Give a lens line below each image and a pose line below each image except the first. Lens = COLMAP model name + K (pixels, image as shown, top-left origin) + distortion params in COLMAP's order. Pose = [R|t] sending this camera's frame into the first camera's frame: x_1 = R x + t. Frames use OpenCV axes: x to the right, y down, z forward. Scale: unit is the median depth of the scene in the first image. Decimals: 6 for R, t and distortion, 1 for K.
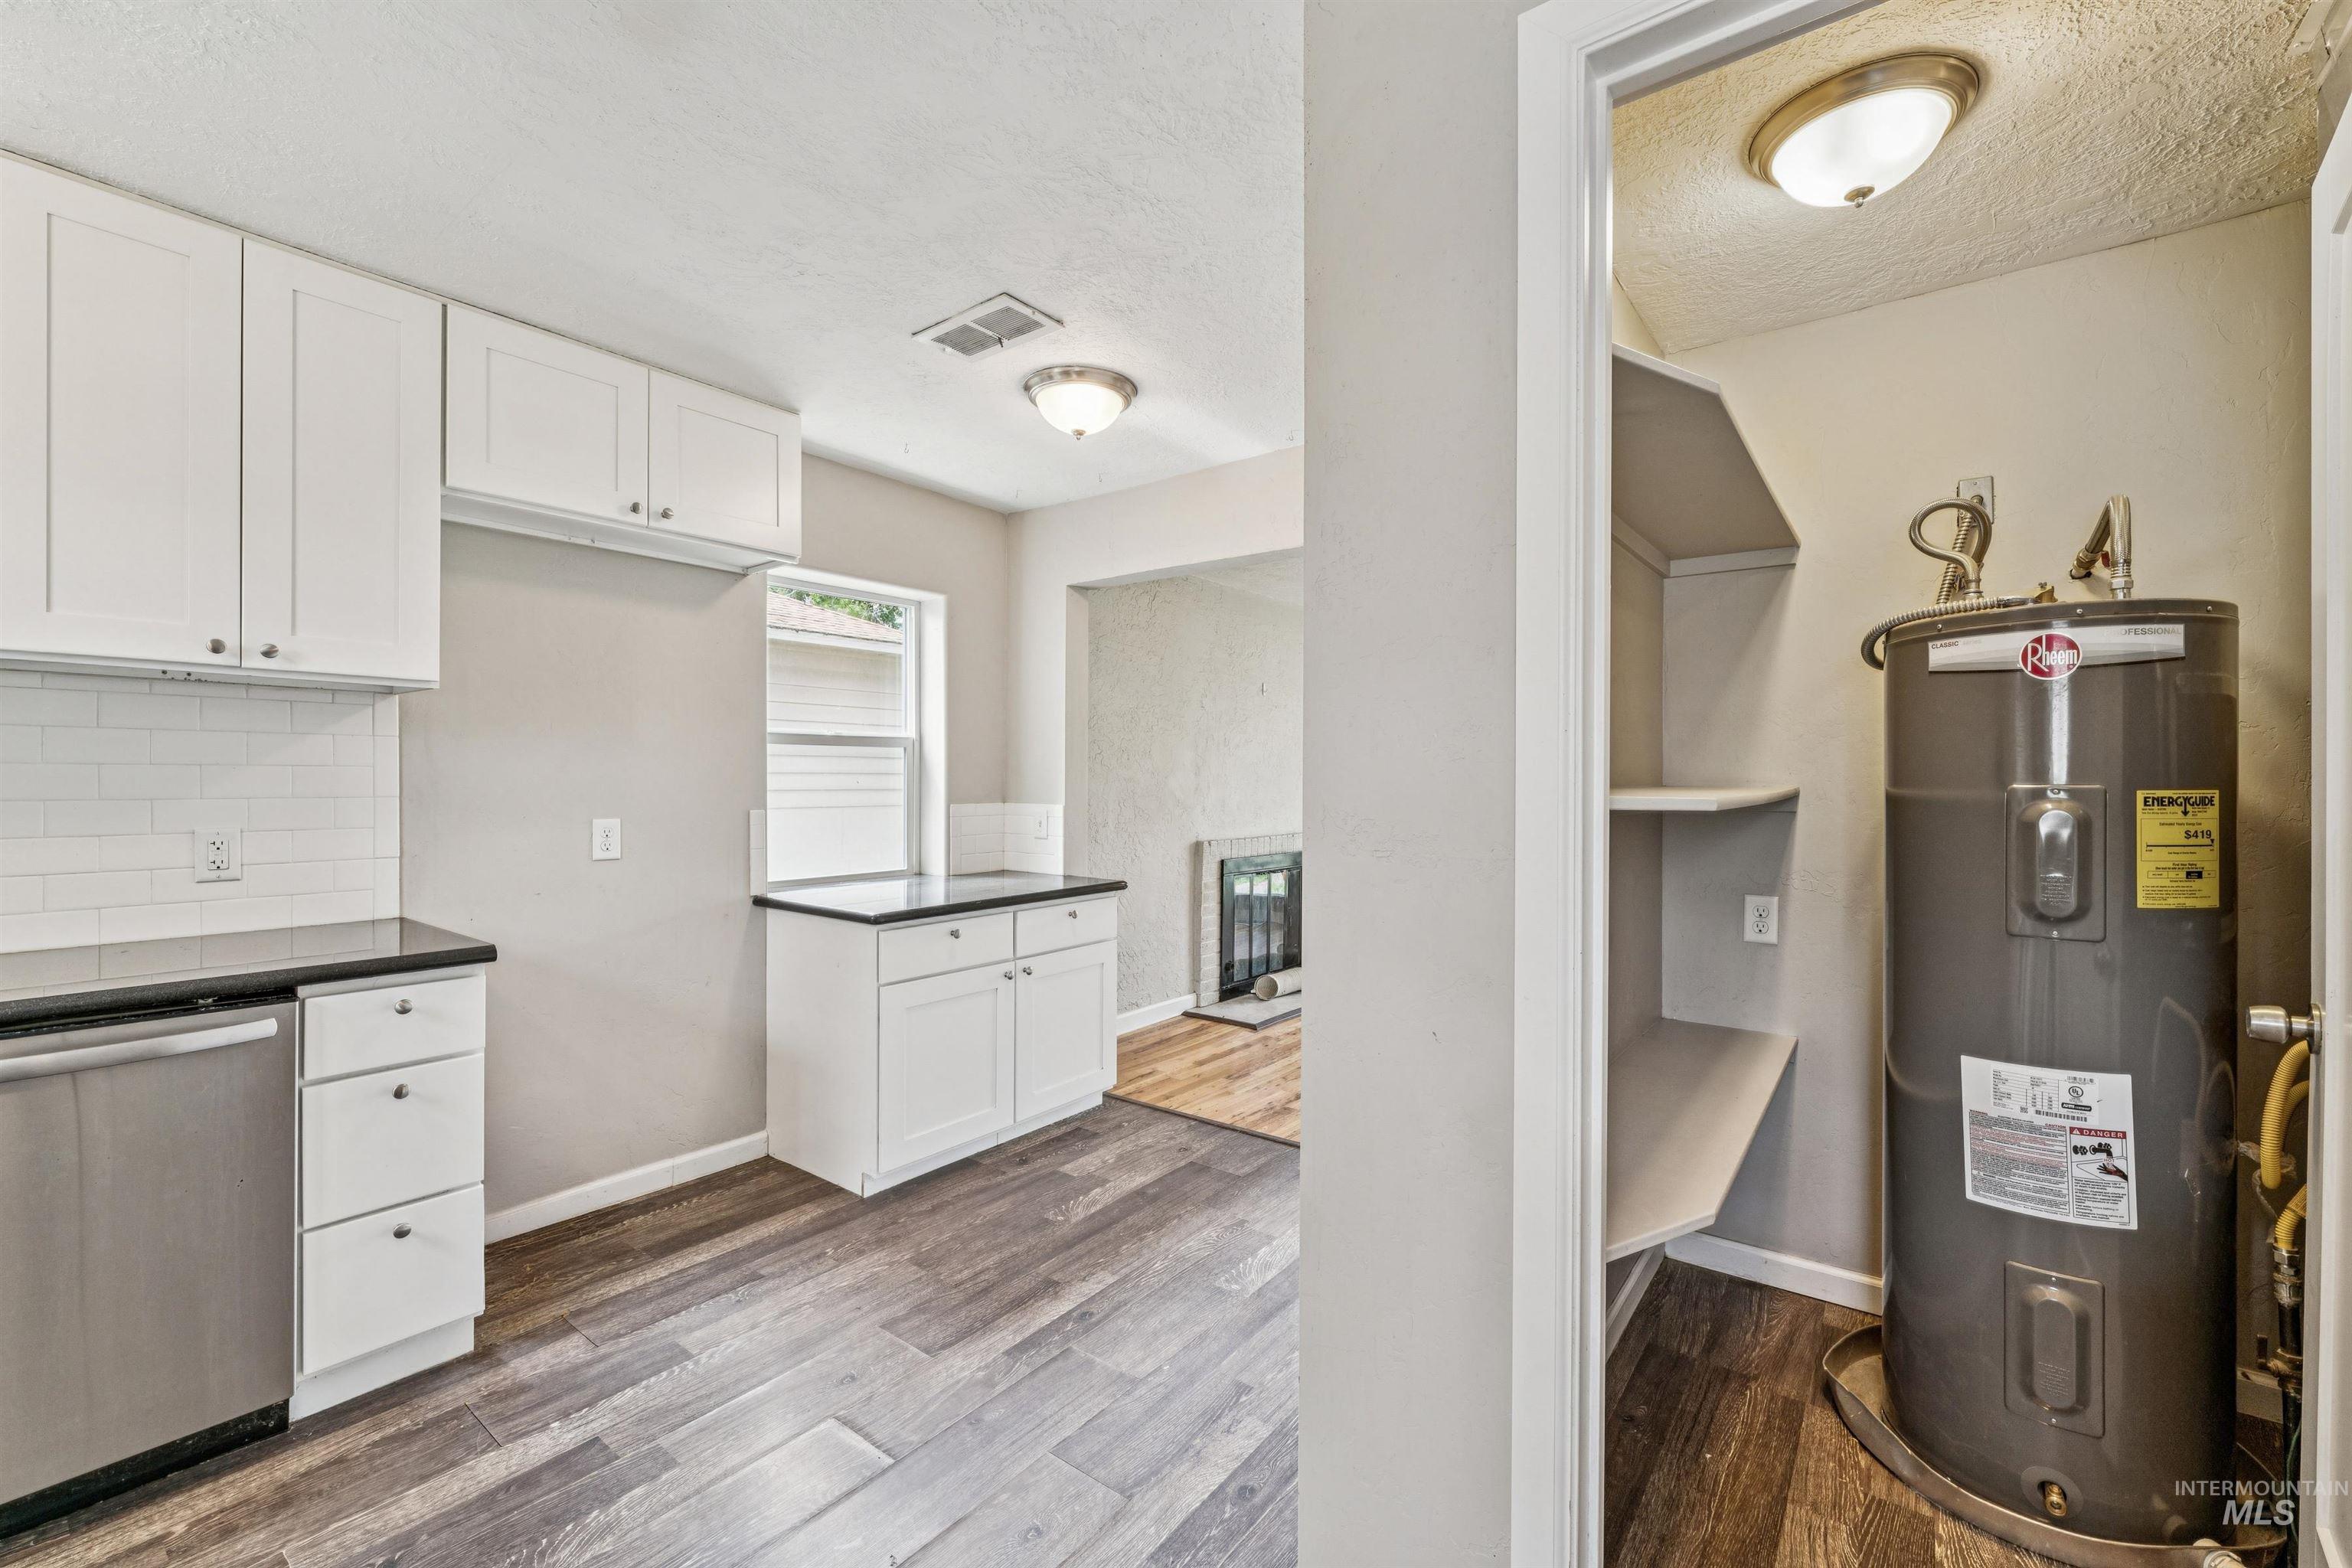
lens RADIAL K [[969.3, 0, 1176.0], [0, 969.3, 784.0], [0, 0, 1]] dist [-0.000333, -0.000180]
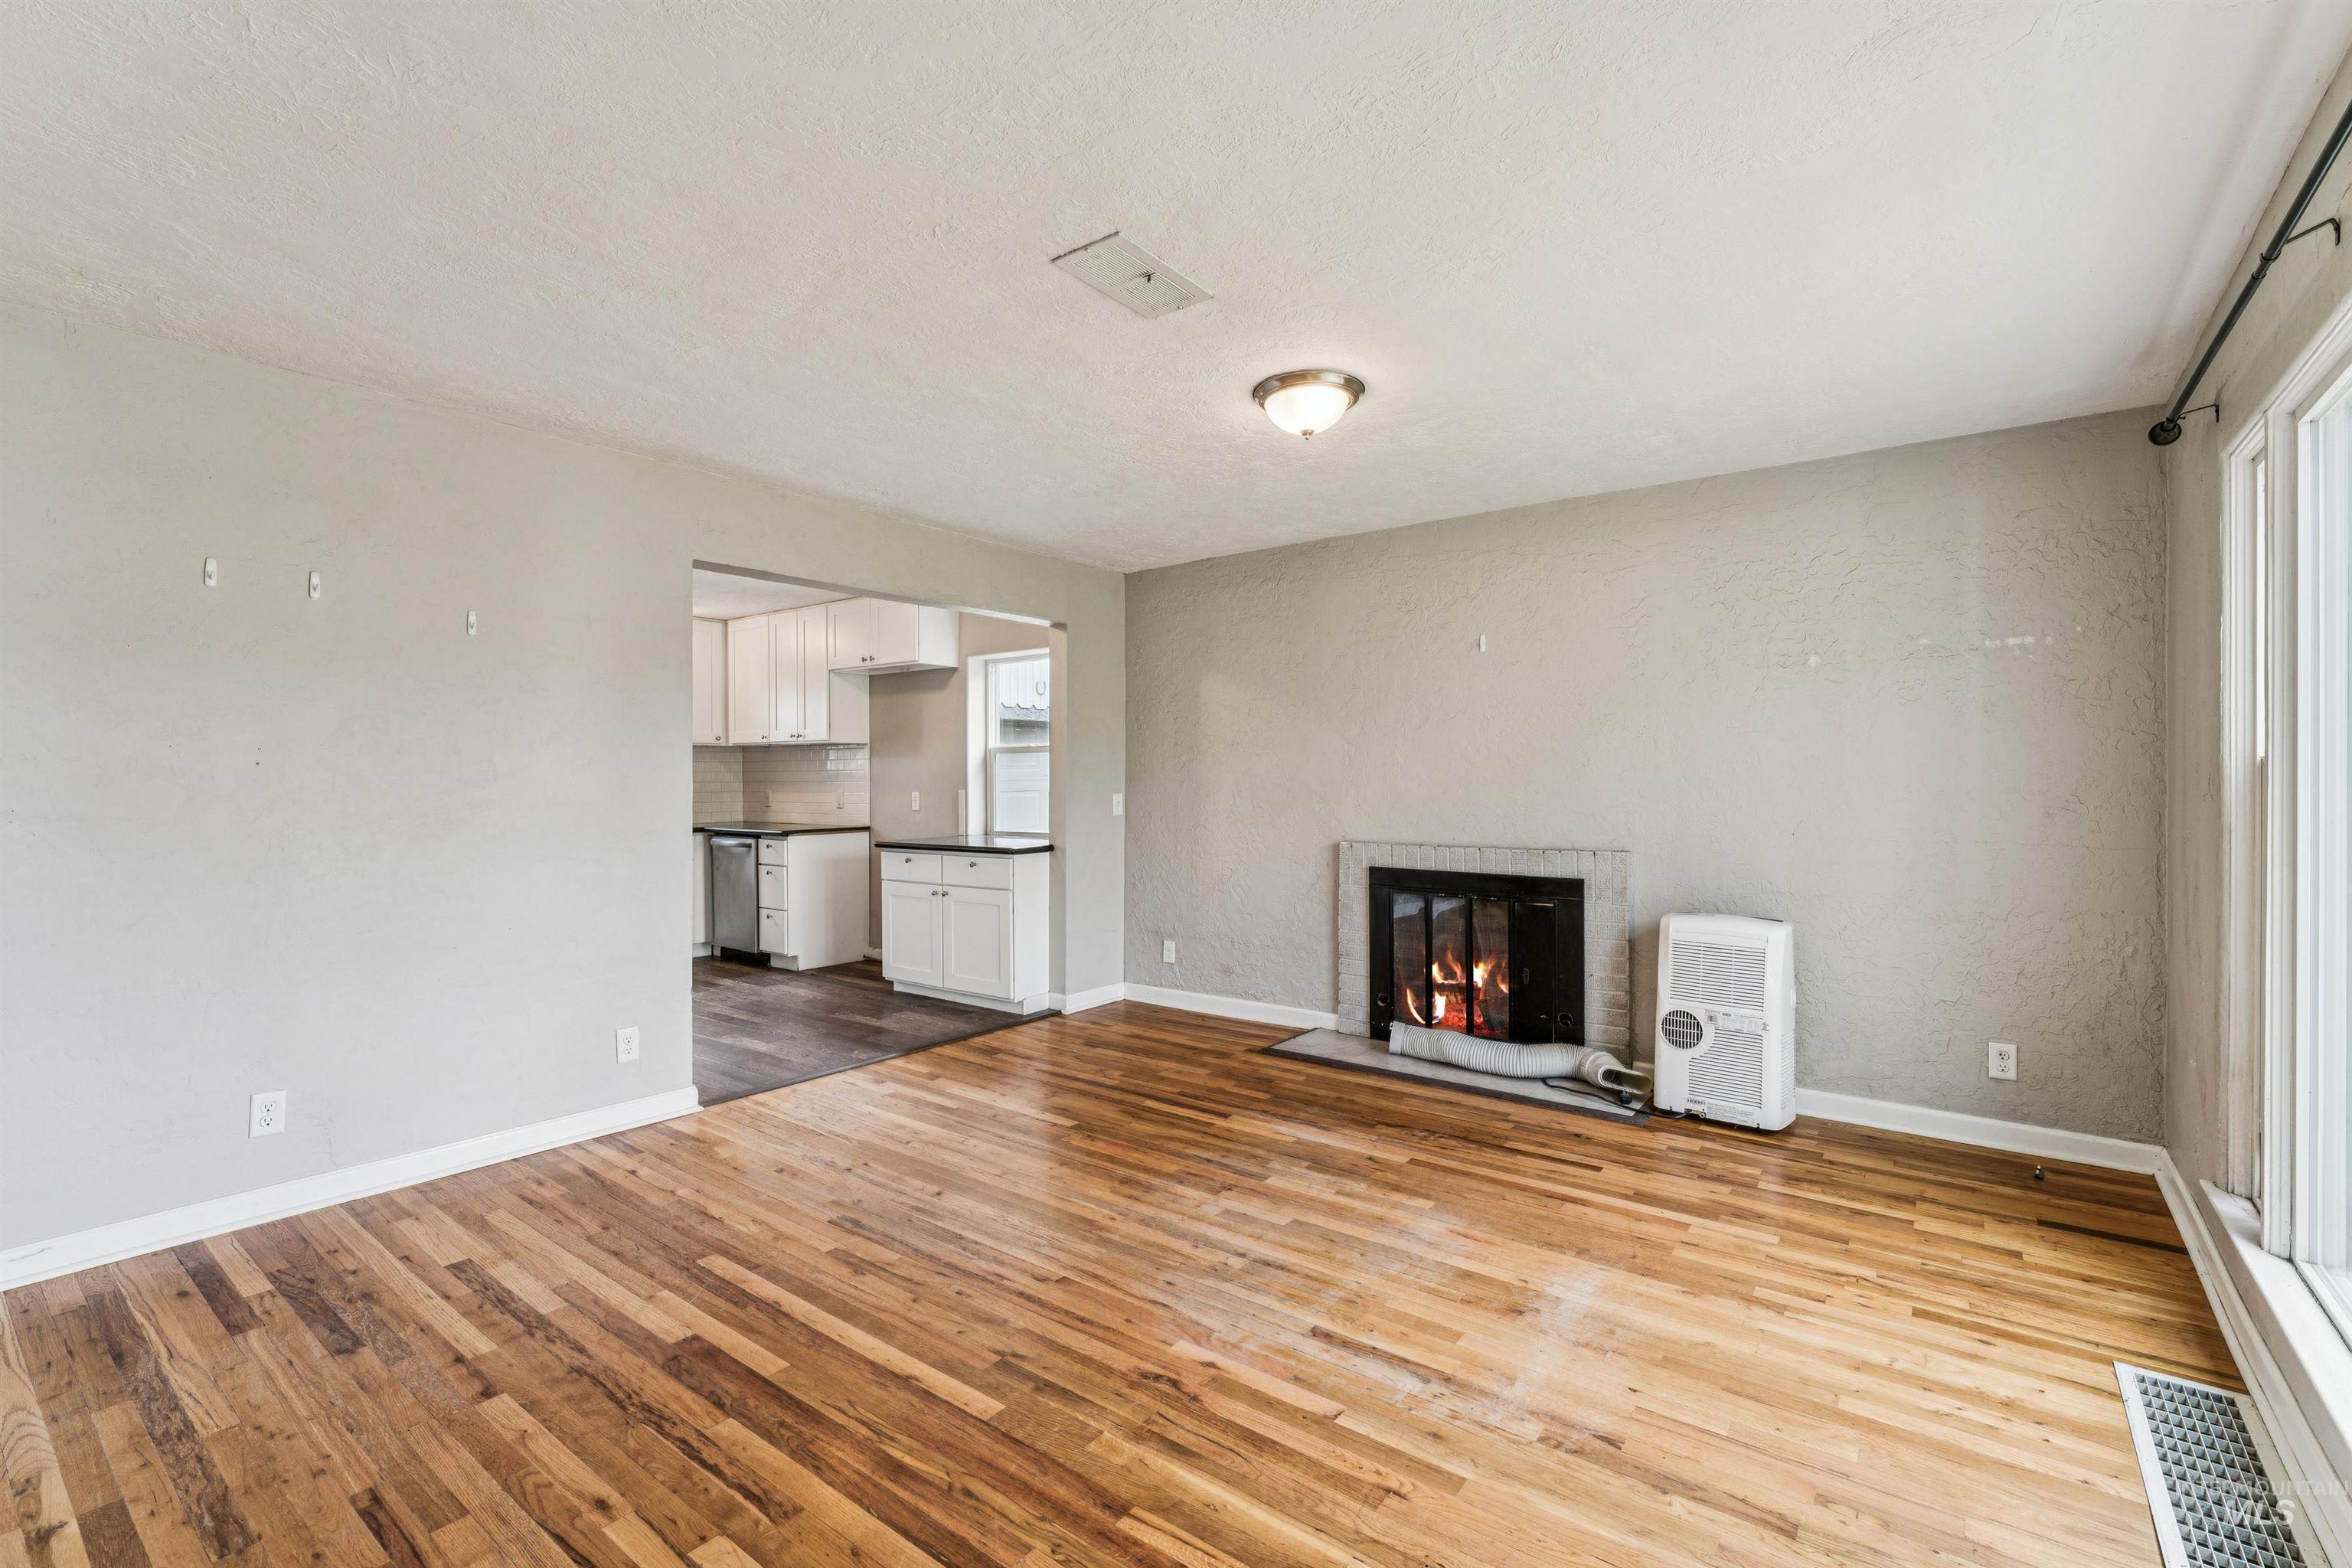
lens RADIAL K [[1031.4, 0, 1178.1], [0, 1031.4, 780.9], [0, 0, 1]] dist [-0.002832, -0.000167]
pose [[0.001849, -0.000604, -0.999998, 1.792718], [-0.001178, 0.999999, -0.000606, 0.010884], [0.999998, 0.001179, 0.001848, 1.612993]]
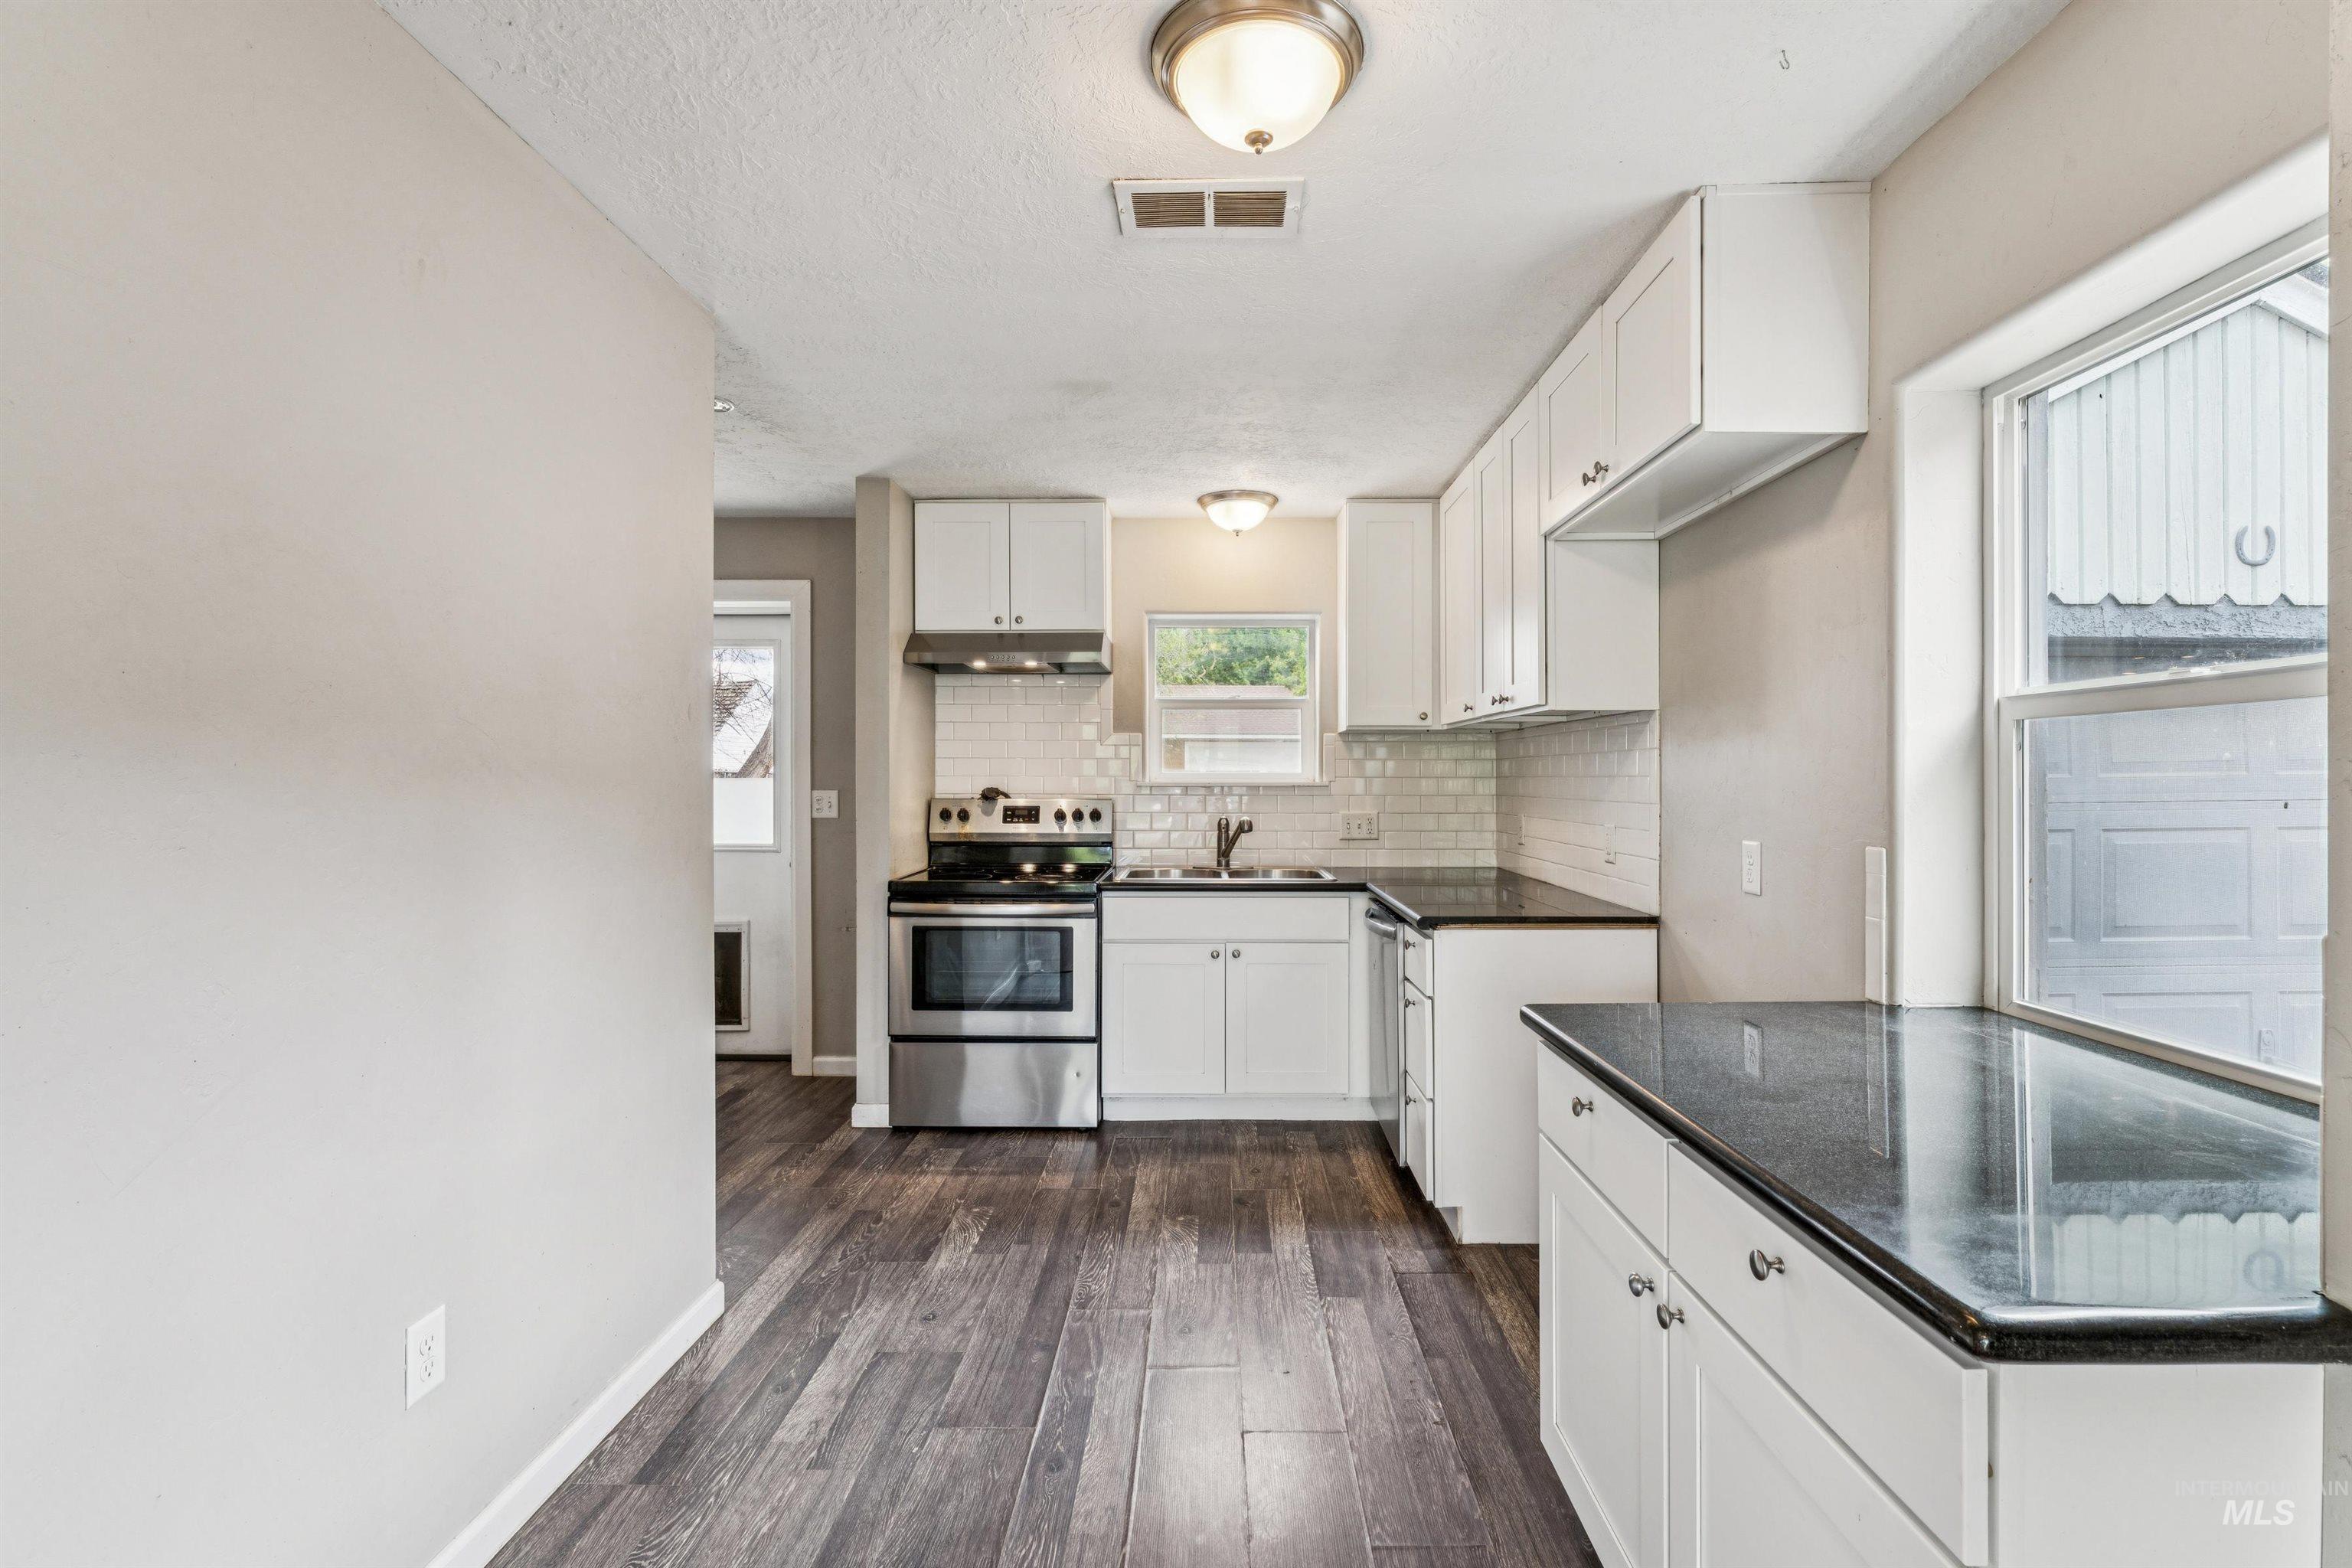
lens RADIAL K [[1043.9, 0, 1206.7], [0, 1043.9, 781.9], [0, 0, 1]] dist [-0.002248, -0.000228]
pose [[-0.794181, 0.000017, -0.607681, 0.264425], [-0.005067, 0.999965, 0.006650, -0.014714], [0.607660, 0.008360, -0.794153, 1.410644]]
